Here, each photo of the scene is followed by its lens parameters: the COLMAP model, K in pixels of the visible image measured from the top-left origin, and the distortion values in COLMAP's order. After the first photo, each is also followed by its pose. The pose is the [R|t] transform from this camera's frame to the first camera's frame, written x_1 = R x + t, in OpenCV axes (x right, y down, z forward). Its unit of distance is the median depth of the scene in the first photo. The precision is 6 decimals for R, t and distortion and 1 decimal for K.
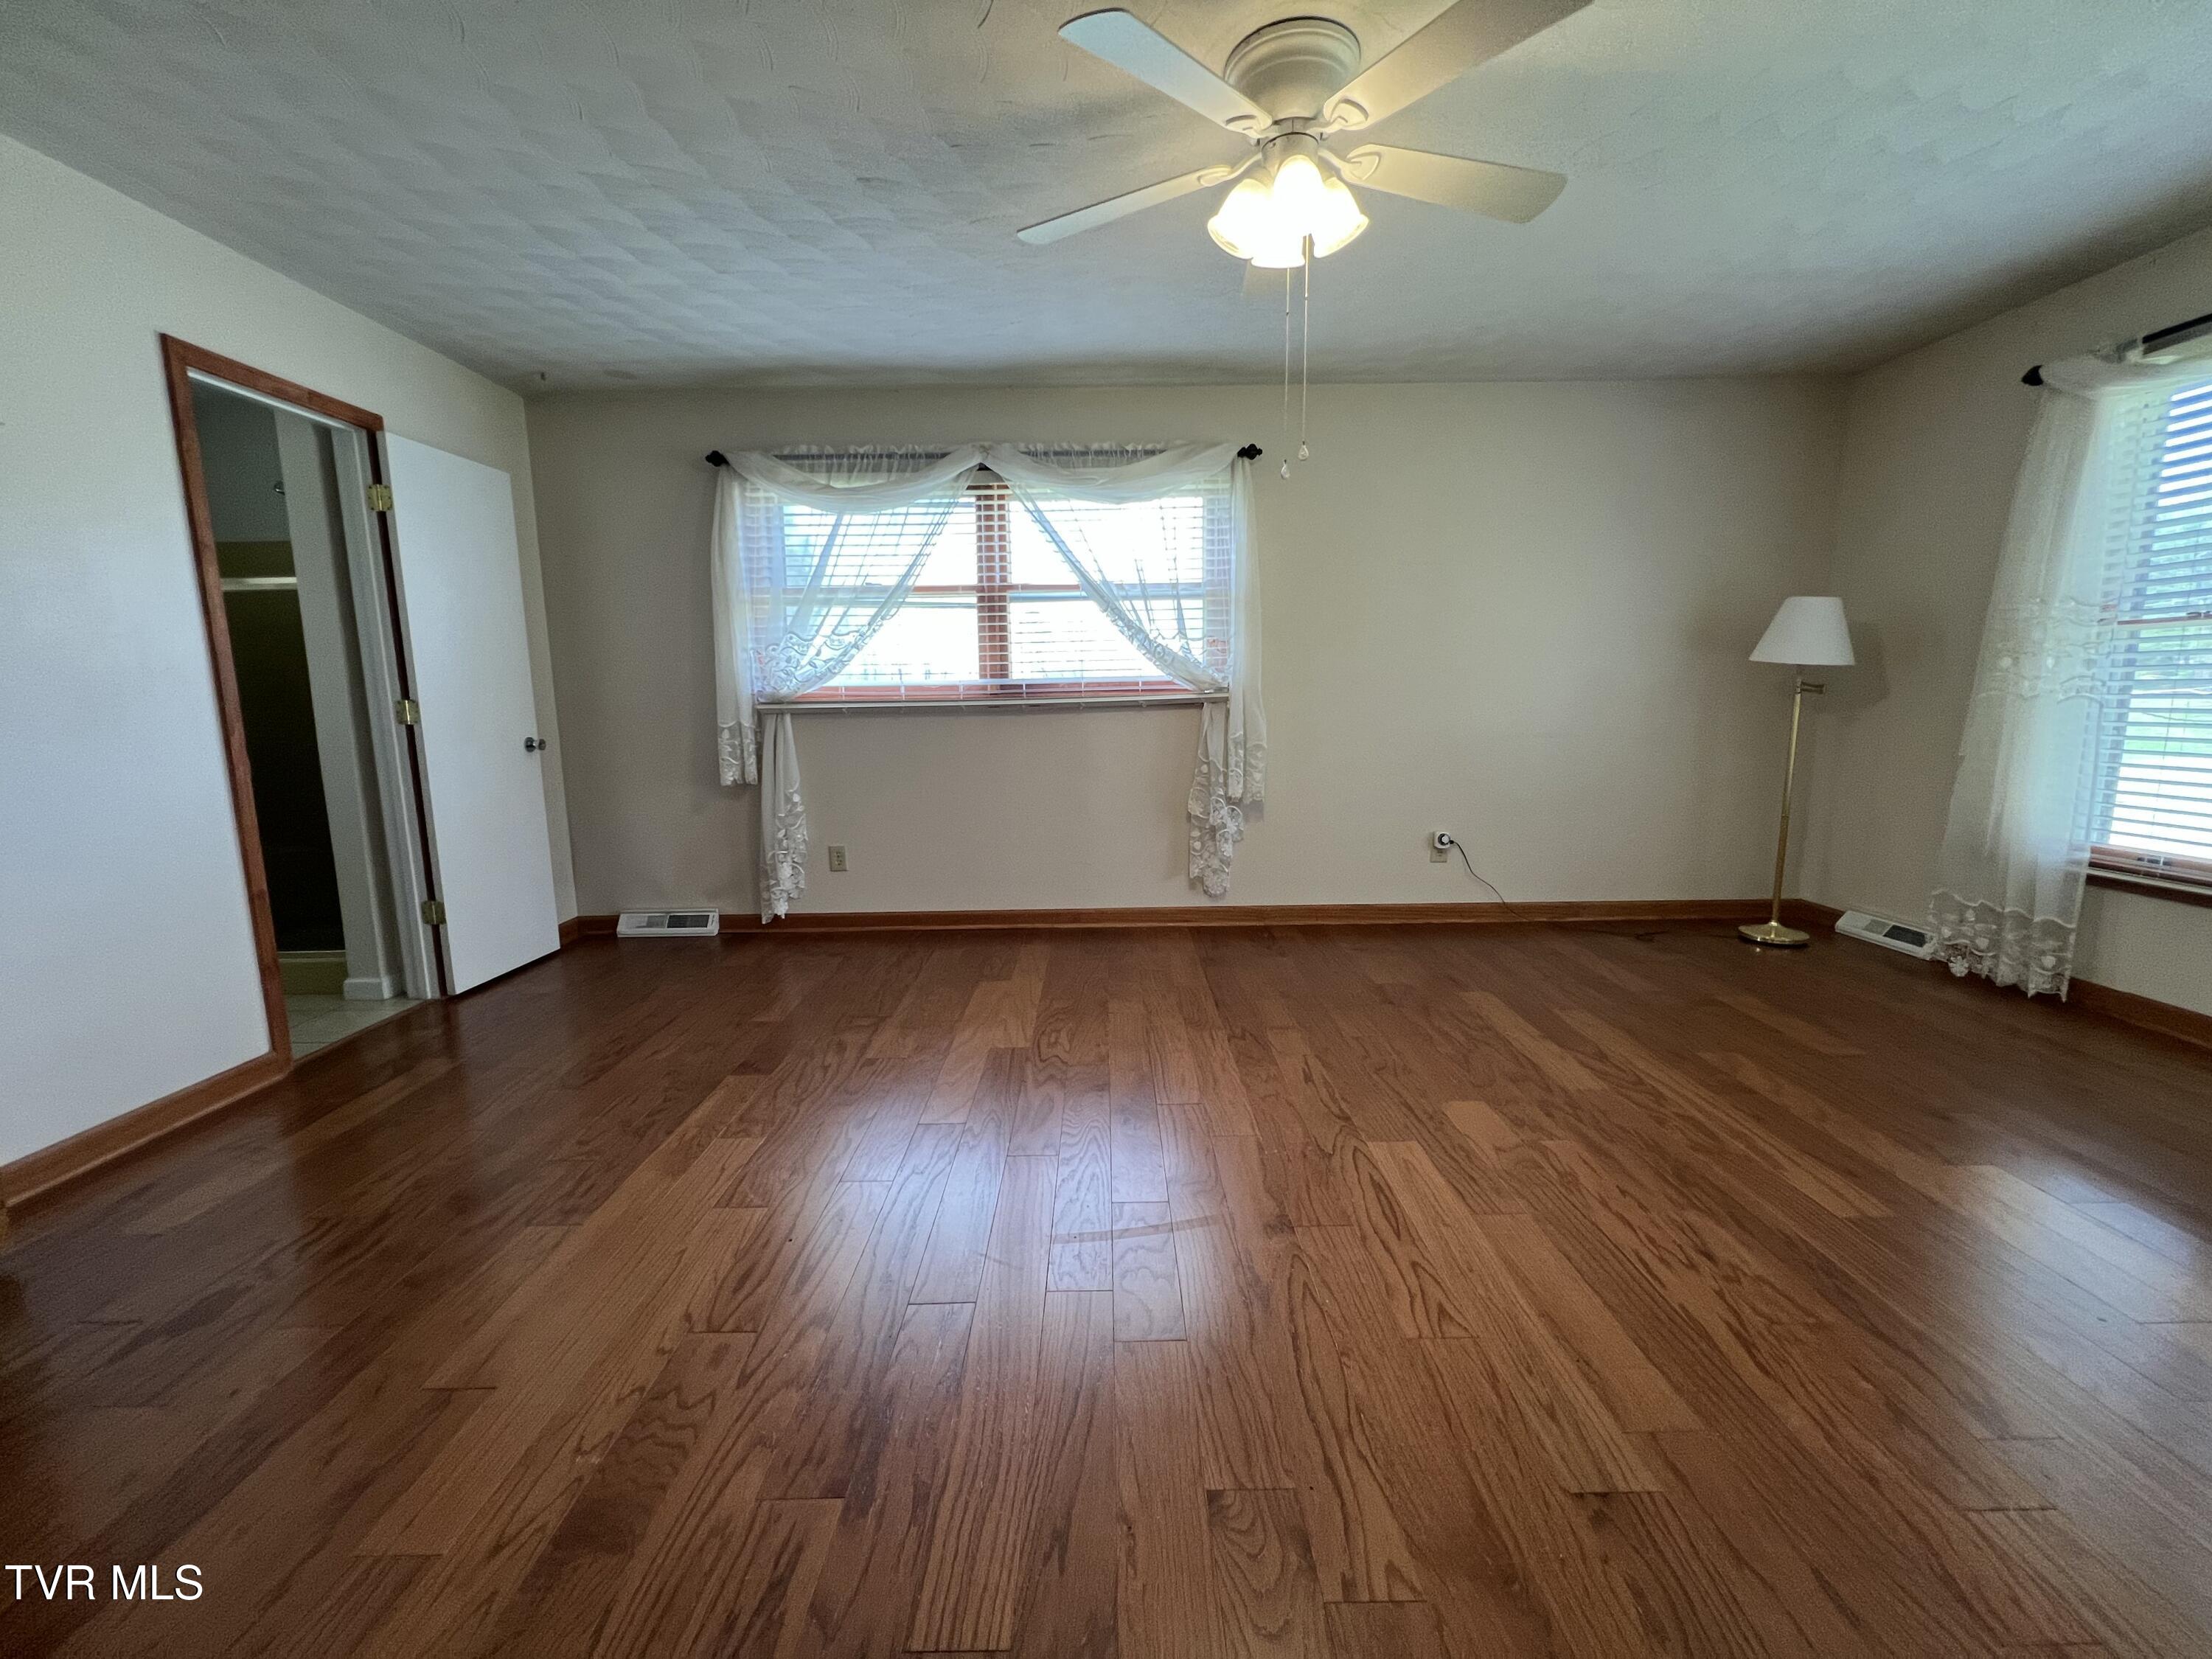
lens RADIAL K [[884.8, 0, 1104.0], [0, 884.8, 822.1], [0, 0, 1]] dist [-0.001455, -0.000352]
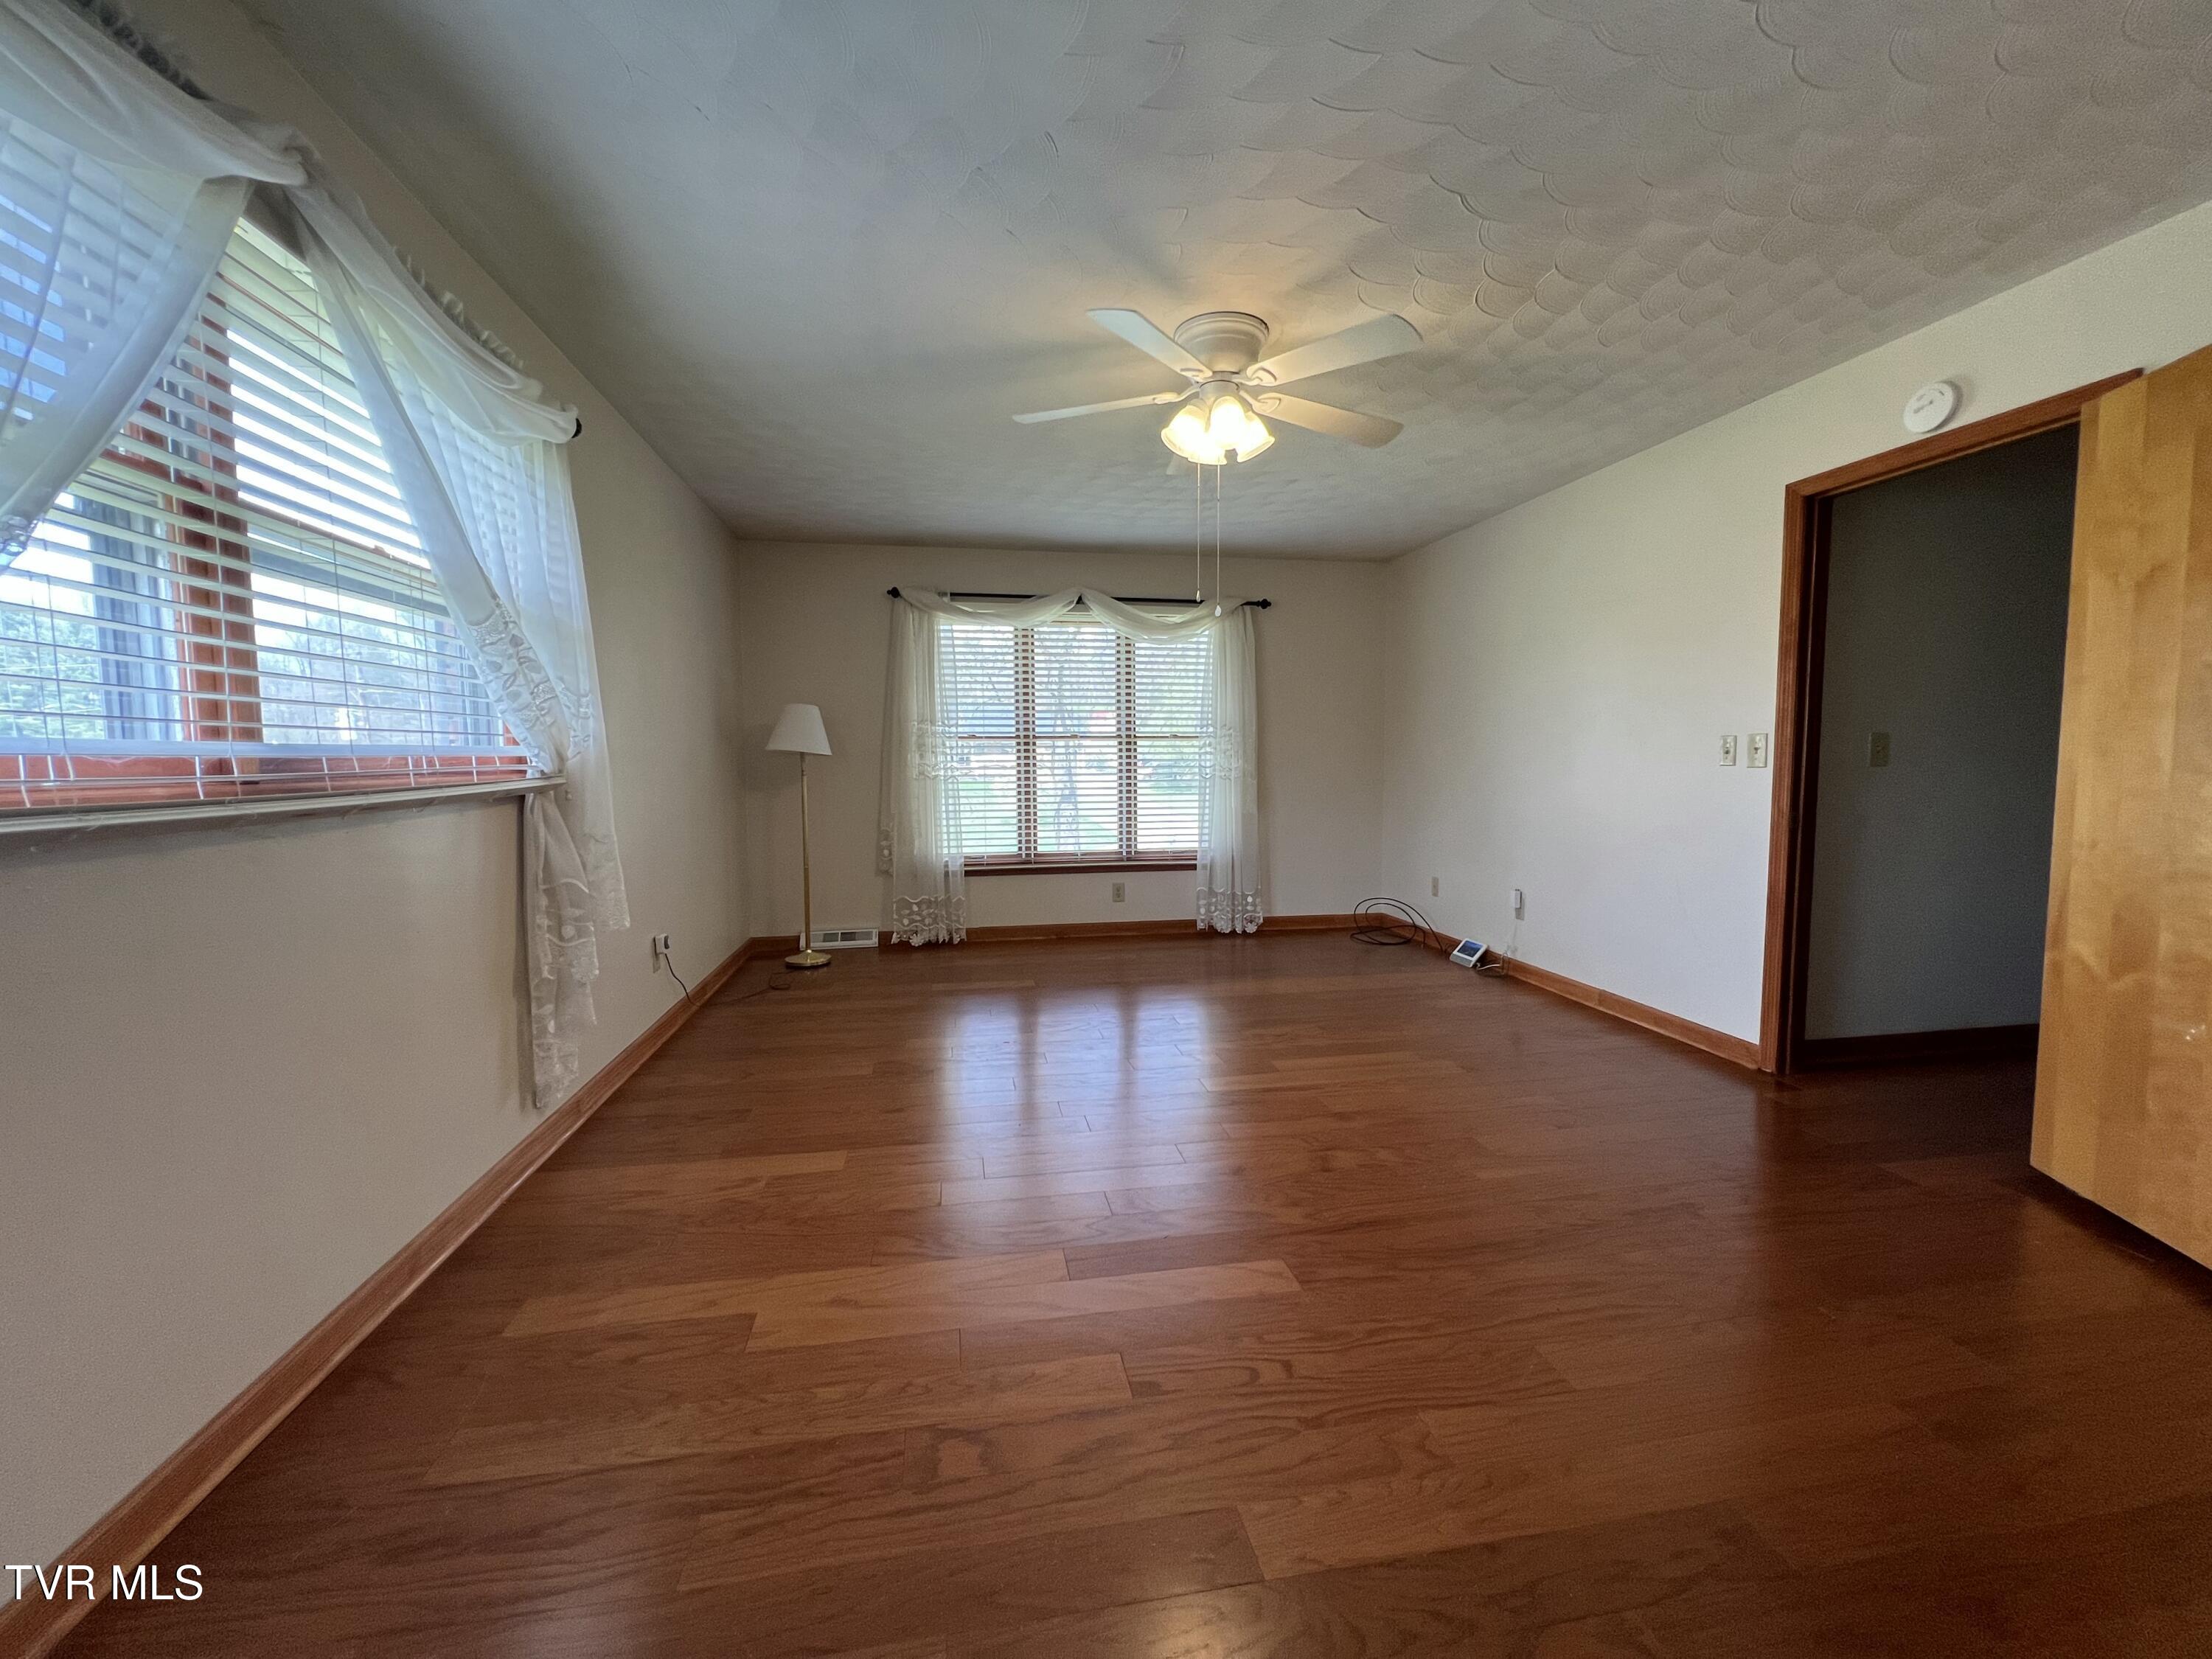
lens RADIAL K [[884.8, 0, 1104.0], [0, 884.8, 822.1], [0, 0, 1]] dist [-0.001455, -0.000352]
pose [[-0.171053, -0.053274, 0.983821, -0.588501], [0.149195, 0.985622, 0.079312, -0.110464], [-0.973900, 0.160347, -0.160645, 0.758700]]
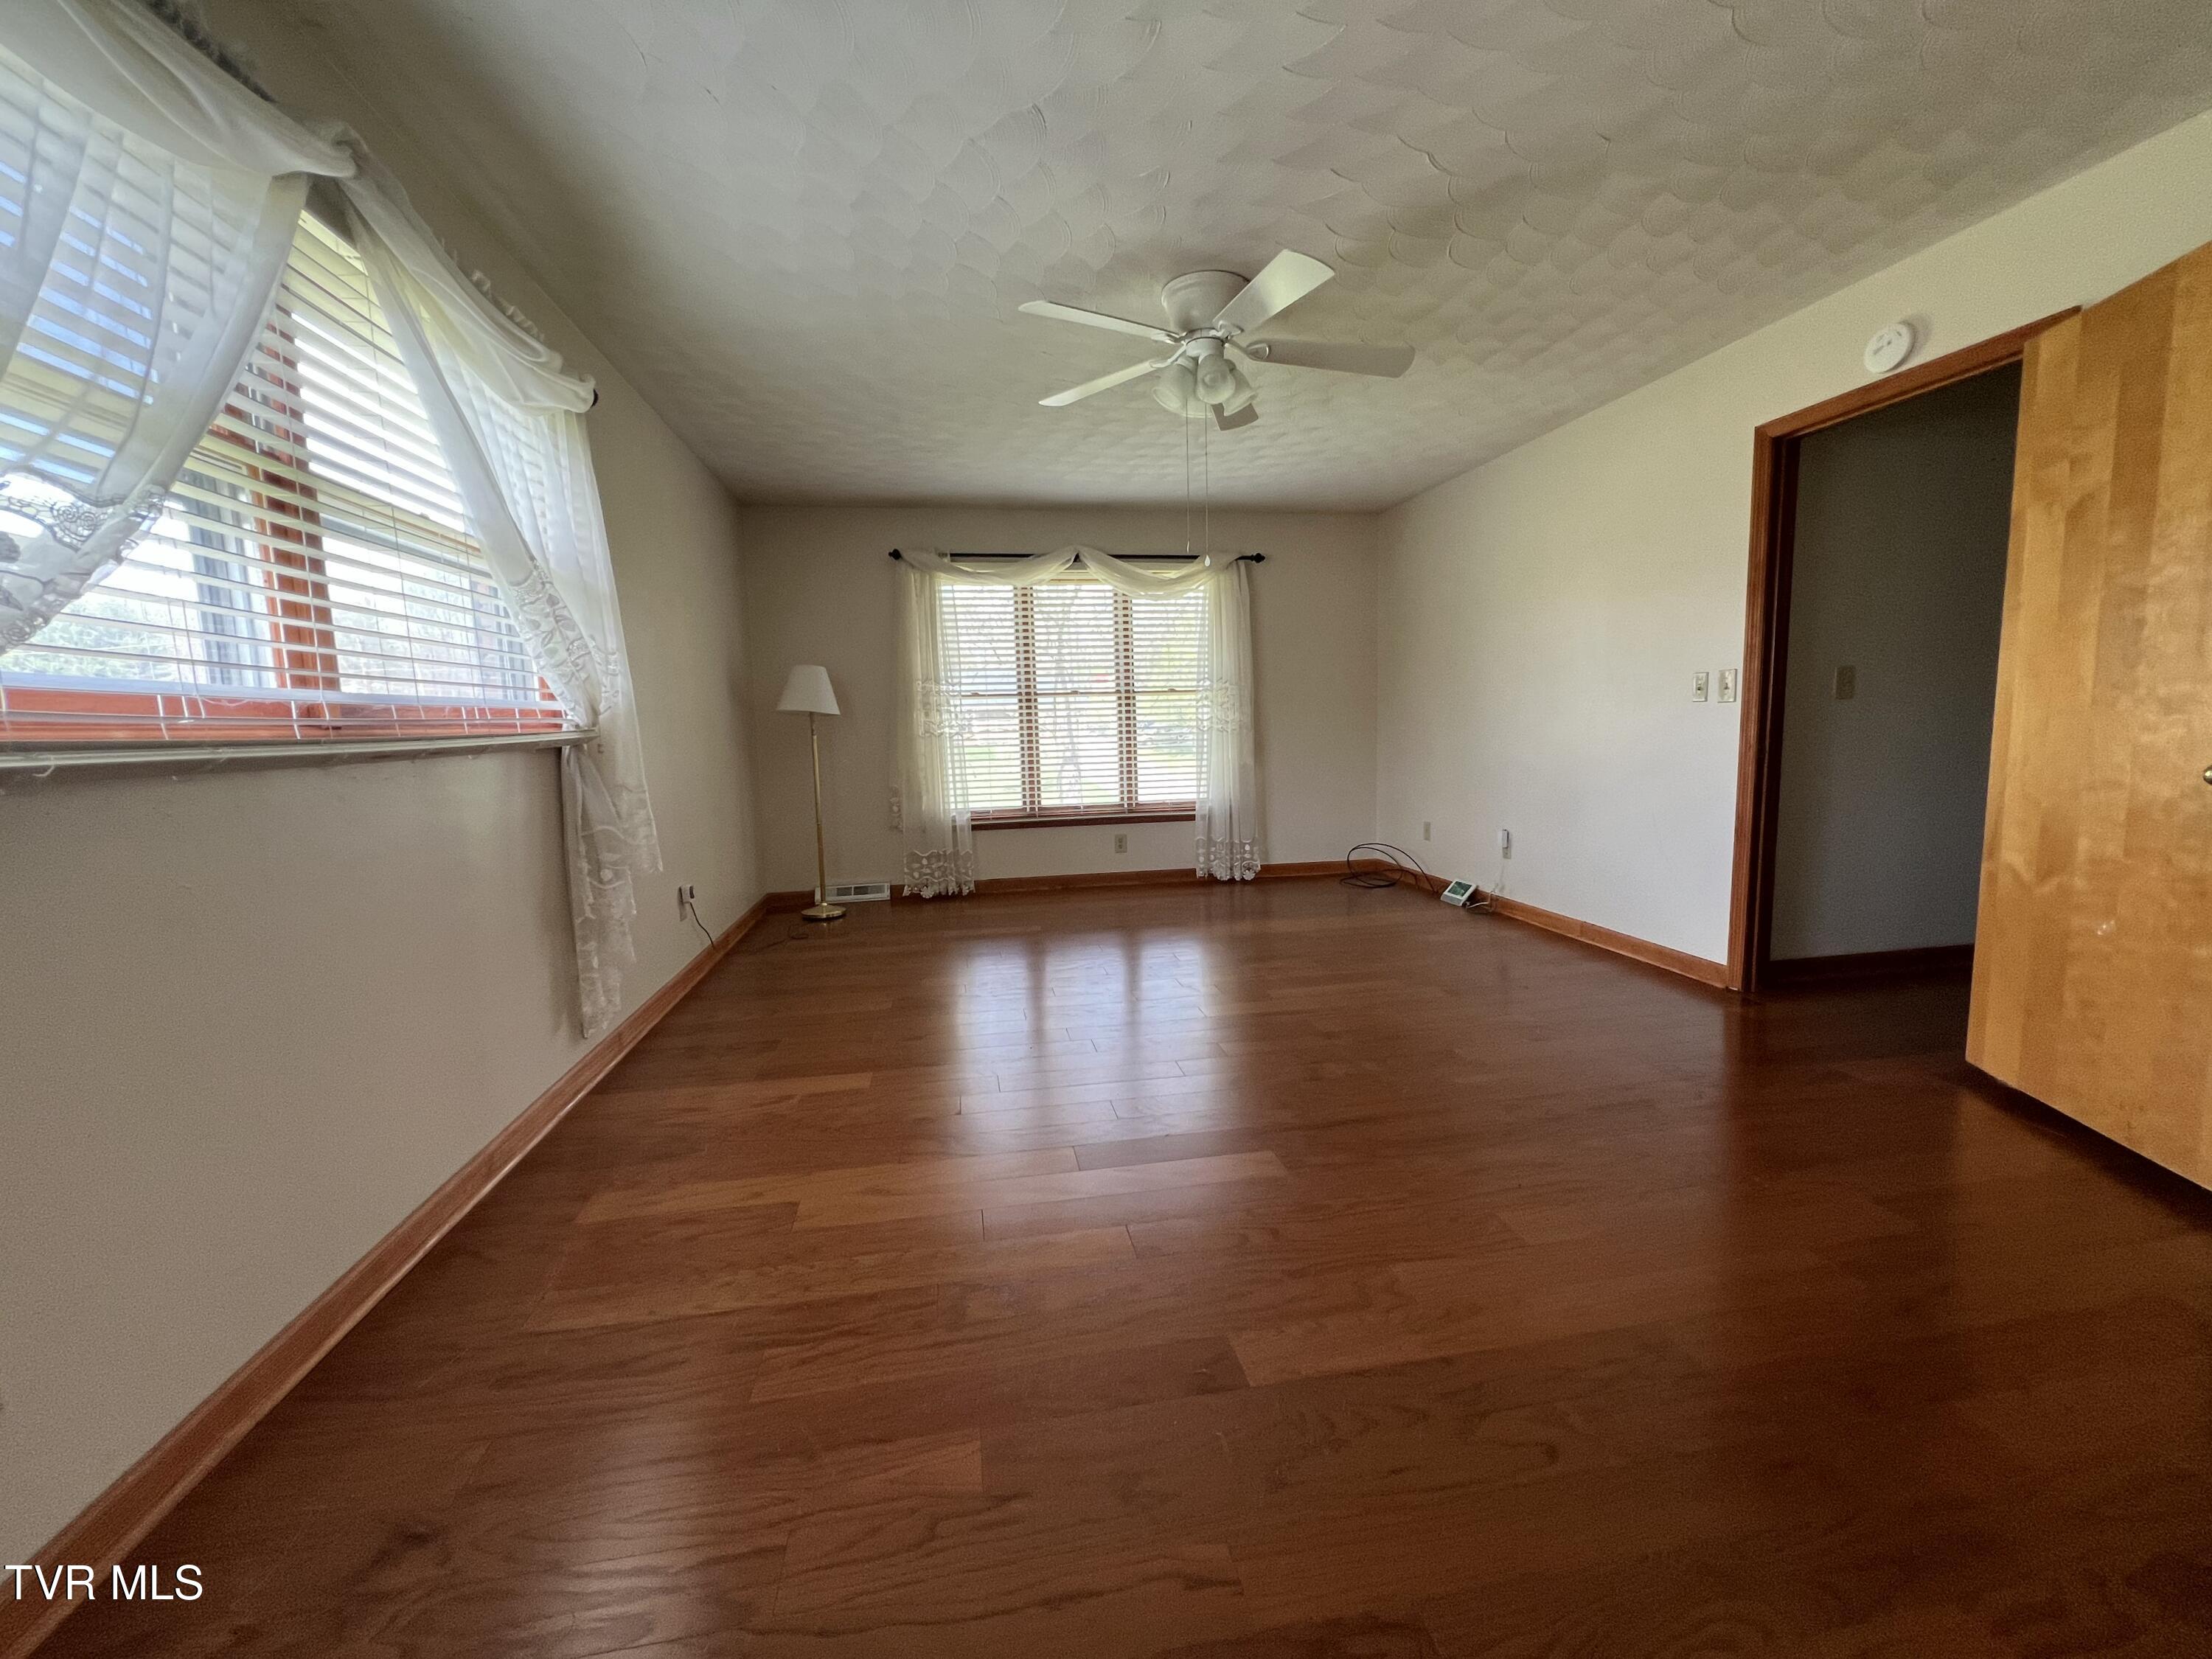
lens RADIAL K [[884.8, 0, 1104.0], [0, 884.8, 822.1], [0, 0, 1]] dist [-0.001455, -0.000352]
pose [[-0.168586, -0.088207, 0.981732, -0.635091], [0.170040, 0.978453, 0.117112, -0.093875], [-0.970909, 0.186677, -0.149955, 0.766454]]
